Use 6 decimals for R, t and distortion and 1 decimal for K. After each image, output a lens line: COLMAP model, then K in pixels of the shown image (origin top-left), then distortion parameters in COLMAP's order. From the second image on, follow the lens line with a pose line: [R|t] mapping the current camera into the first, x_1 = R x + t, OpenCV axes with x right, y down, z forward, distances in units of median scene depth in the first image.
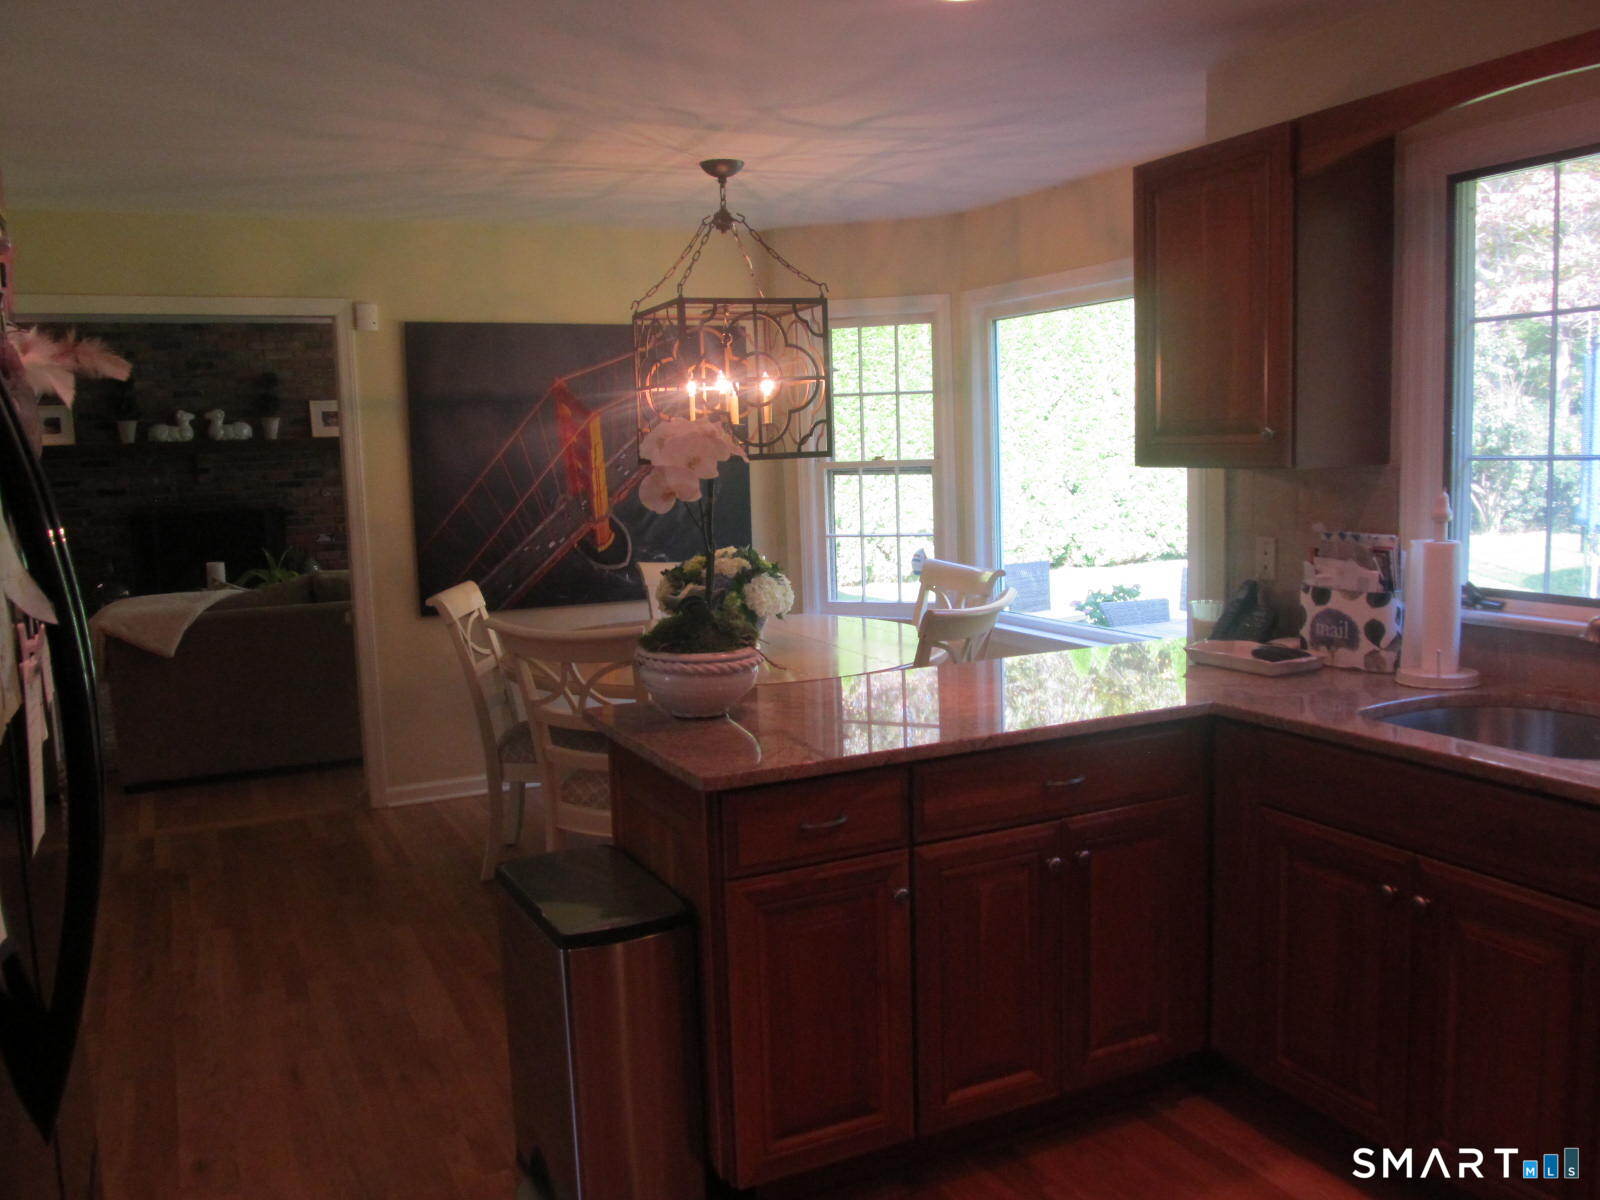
lens RADIAL K [[1345.7, 0, 797.0], [0, 1345.7, 607.0], [0, 0, 1]] dist [-0.053868, 0.034783]
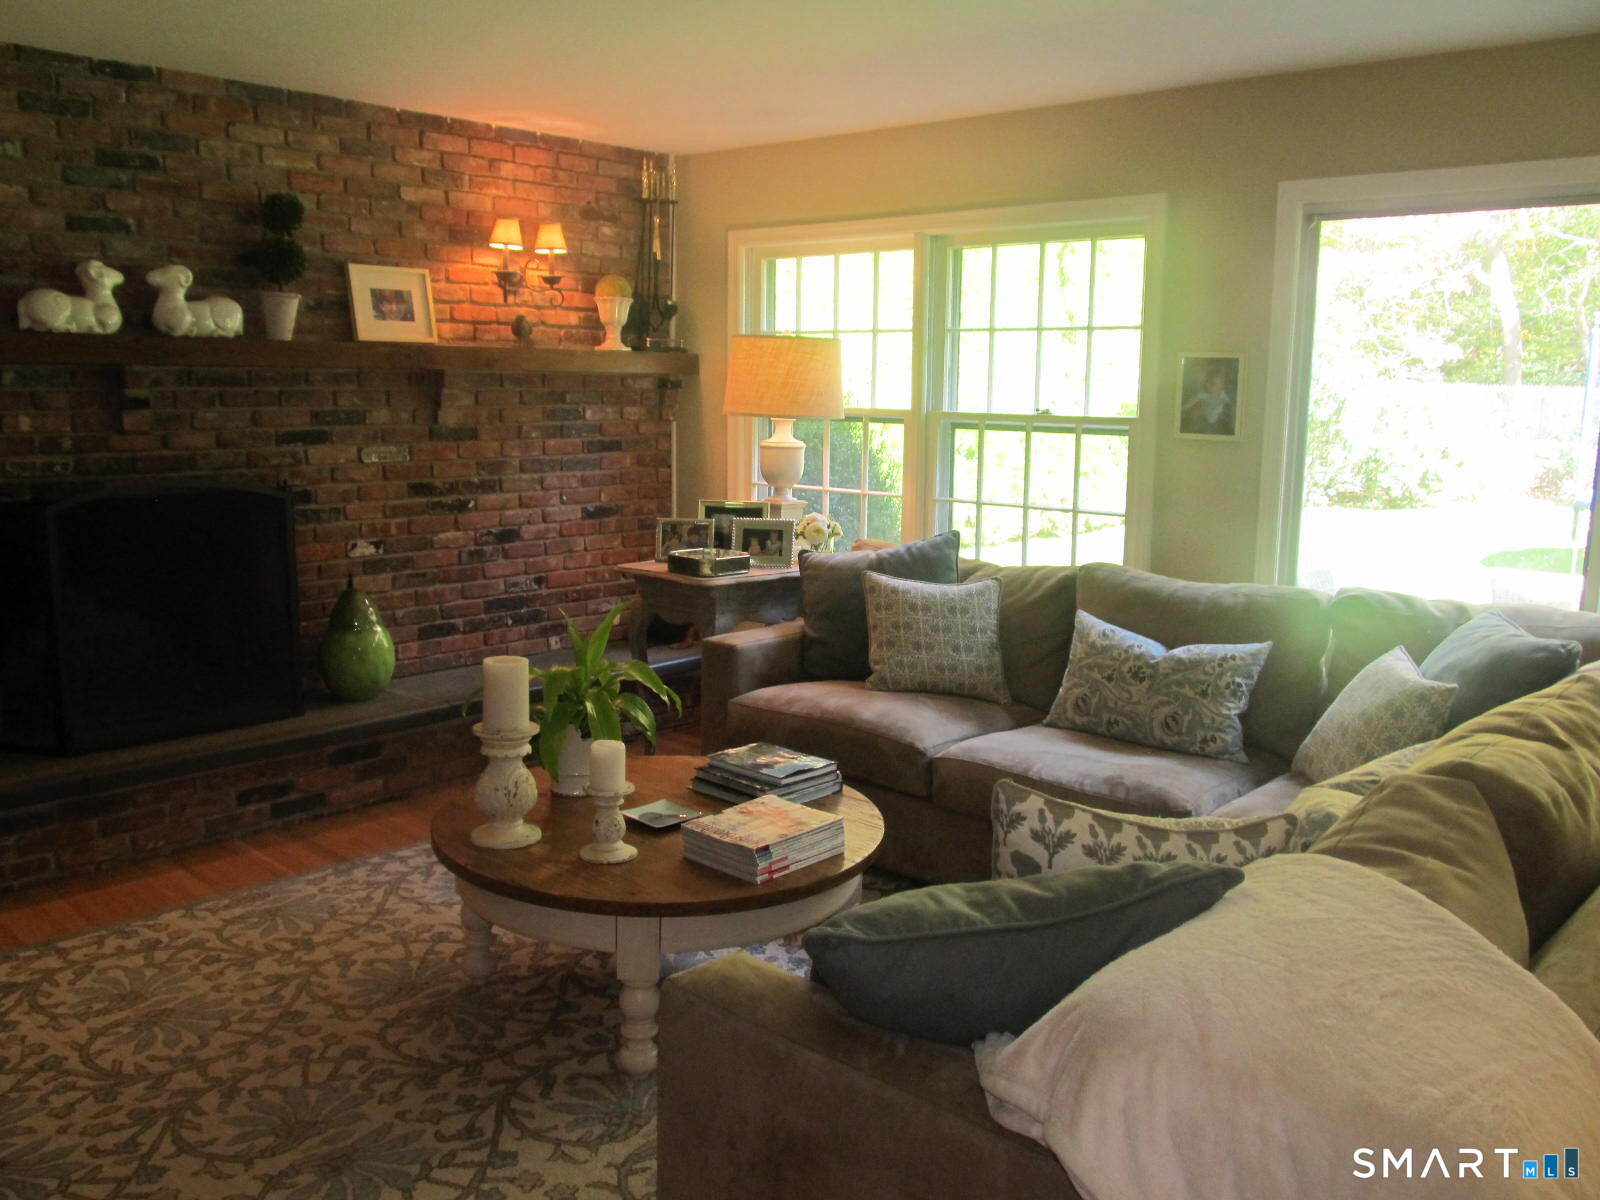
lens RADIAL K [[1345.7, 0, 797.8], [0, 1345.7, 600.7], [0, 0, 1]] dist [-0.053868, 0.034783]
pose [[0.924708, -0.025280, 0.379837, -0.409167], [0.015183, 0.999448, 0.029555, -0.046242], [-0.380375, -0.021563, 0.924581, 0.504340]]
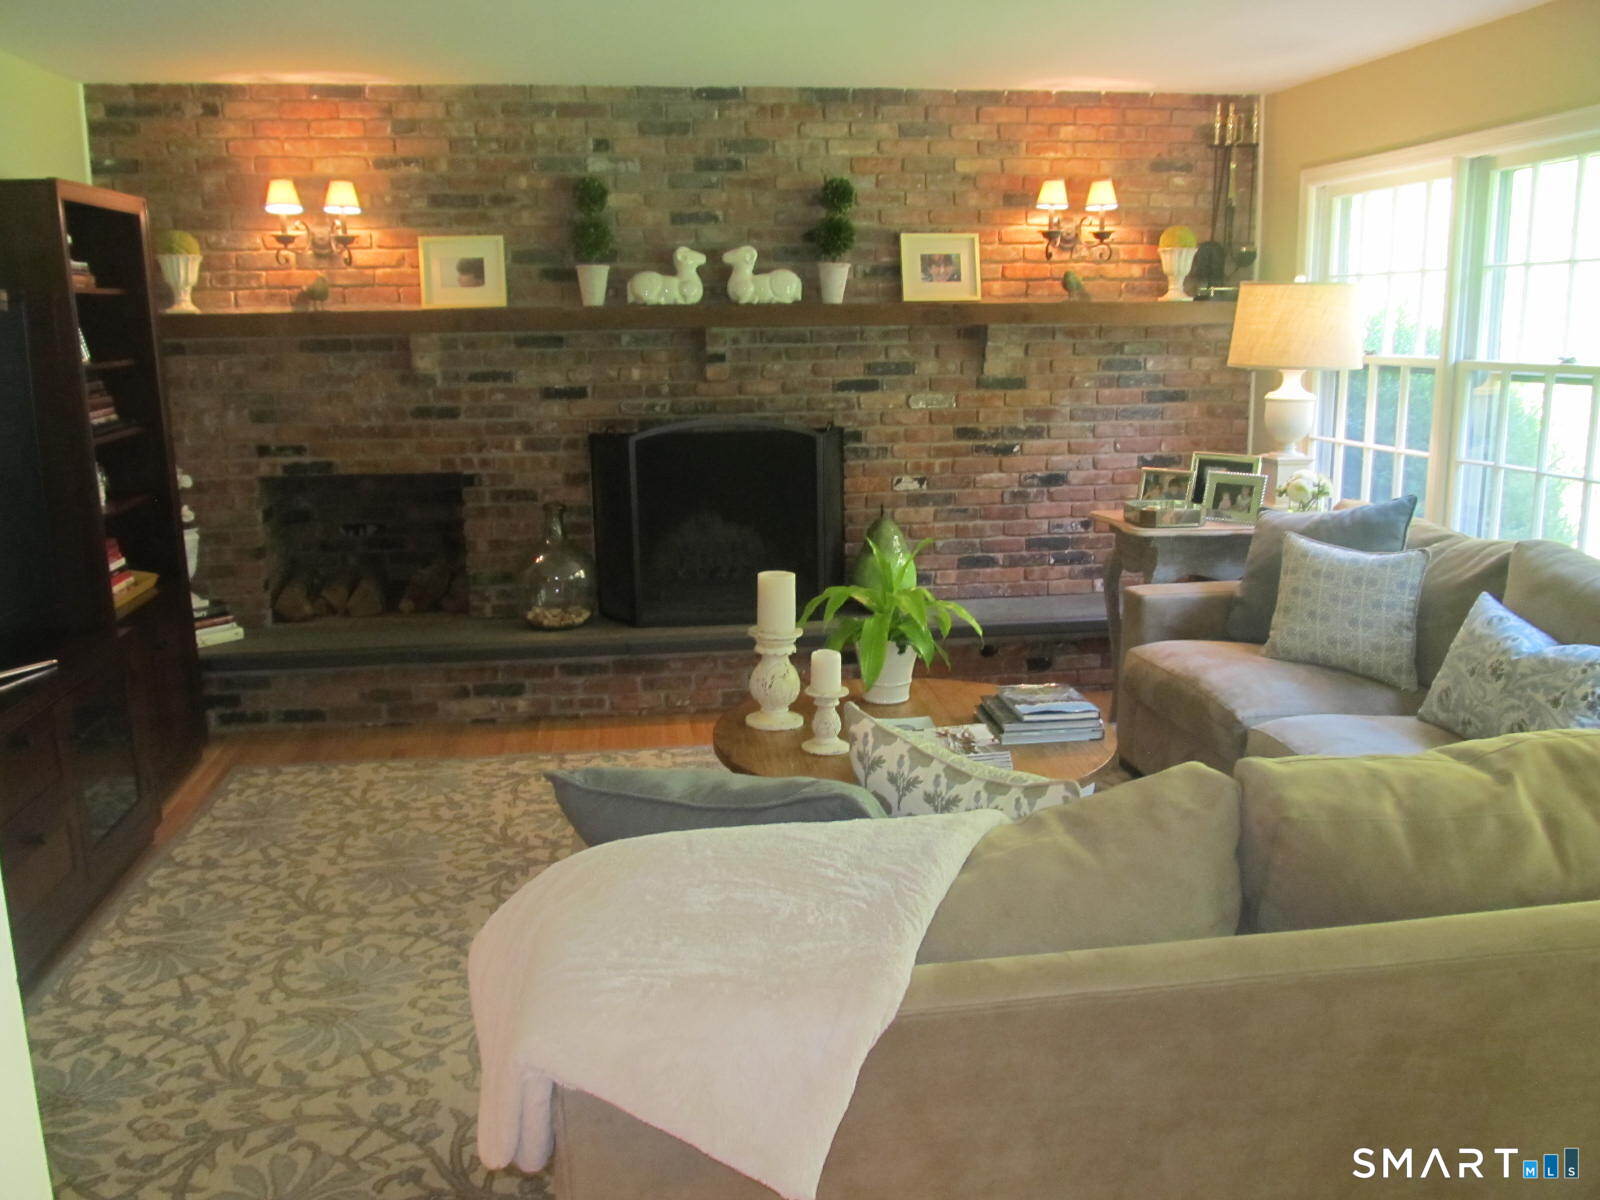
lens RADIAL K [[1345.7, 0, 793.6], [0, 1345.7, 598.9], [0, 0, 1]] dist [-0.053868, 0.034783]
pose [[0.954695, 0.068924, -0.289494, -0.242507], [-0.048342, 0.995807, 0.077664, -0.046633], [0.293633, -0.060151, 0.954024, 0.463161]]
